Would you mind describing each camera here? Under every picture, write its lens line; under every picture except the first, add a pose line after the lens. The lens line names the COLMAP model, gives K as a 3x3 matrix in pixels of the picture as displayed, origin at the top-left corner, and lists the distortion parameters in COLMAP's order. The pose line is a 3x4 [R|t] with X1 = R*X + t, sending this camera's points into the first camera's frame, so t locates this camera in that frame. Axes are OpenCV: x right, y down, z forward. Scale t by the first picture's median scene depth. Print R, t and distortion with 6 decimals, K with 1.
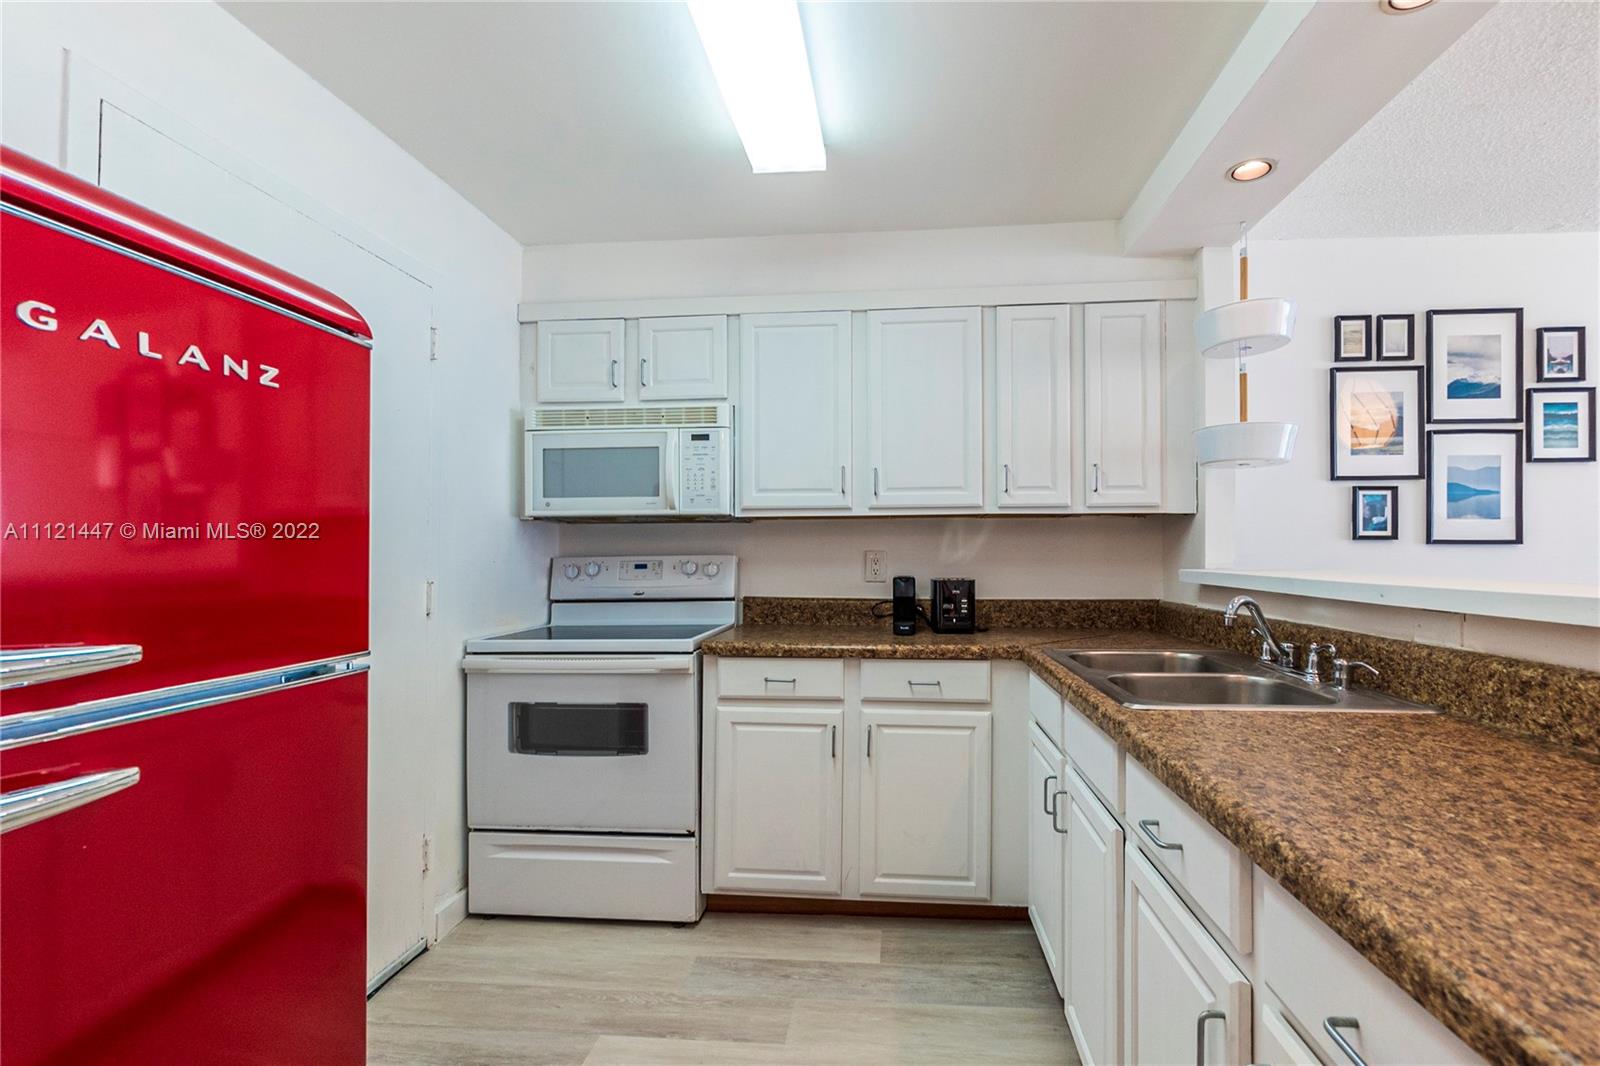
lens RADIAL K [[739.2, 0, 800.0], [0, 739.2, 533.0], [0, 0, 1]] dist [-0.003534, 0.000579]
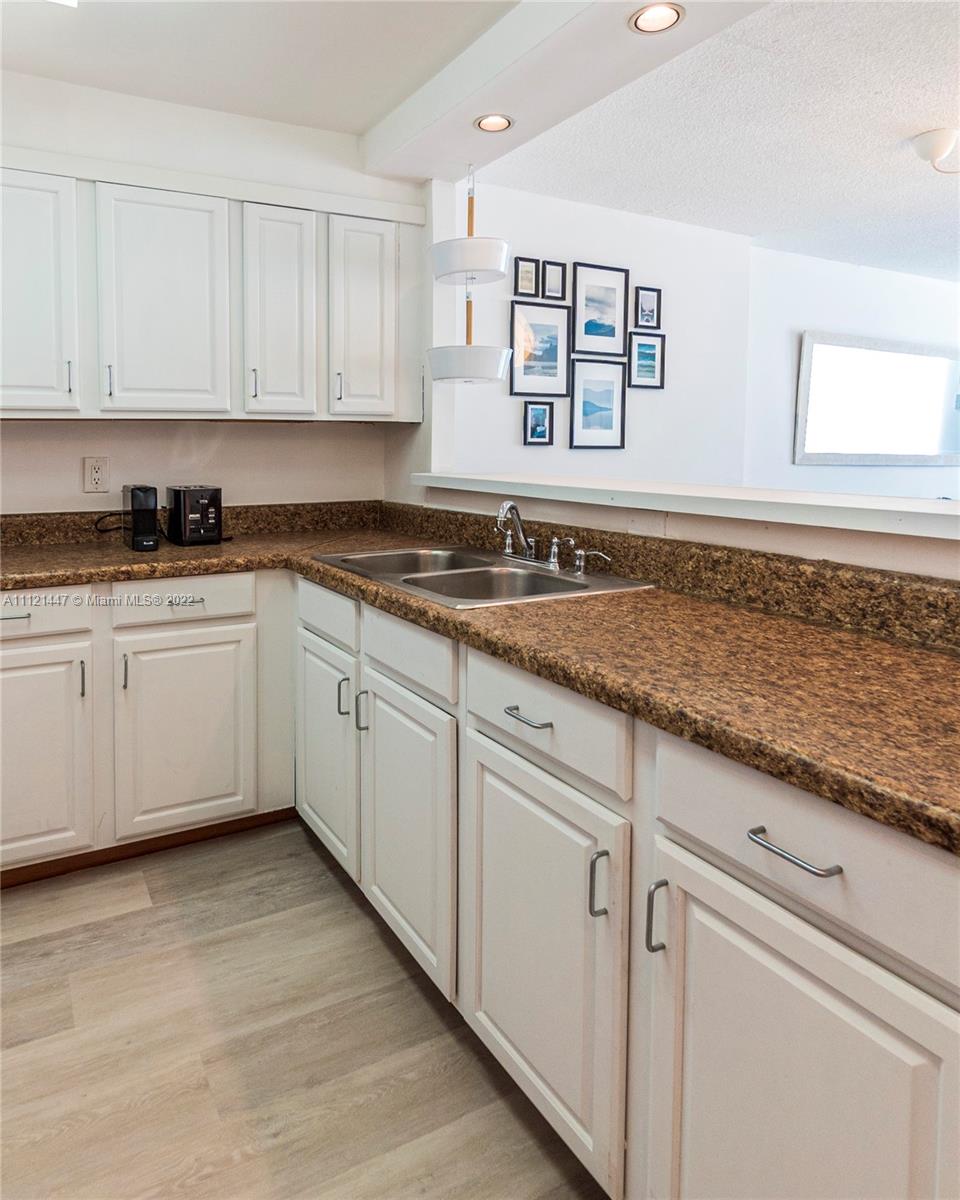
lens RADIAL K [[767.6, 0, 419.1], [0, 767.6, 477.6], [0, 0, 1]] dist [0.000199, -0.003680]
pose [[0.844586, -0.023096, 0.534921, -0.100769], [-0.009445, 0.998271, 0.058016, -0.012841], [-0.535336, -0.054052, 0.842908, 0.031639]]
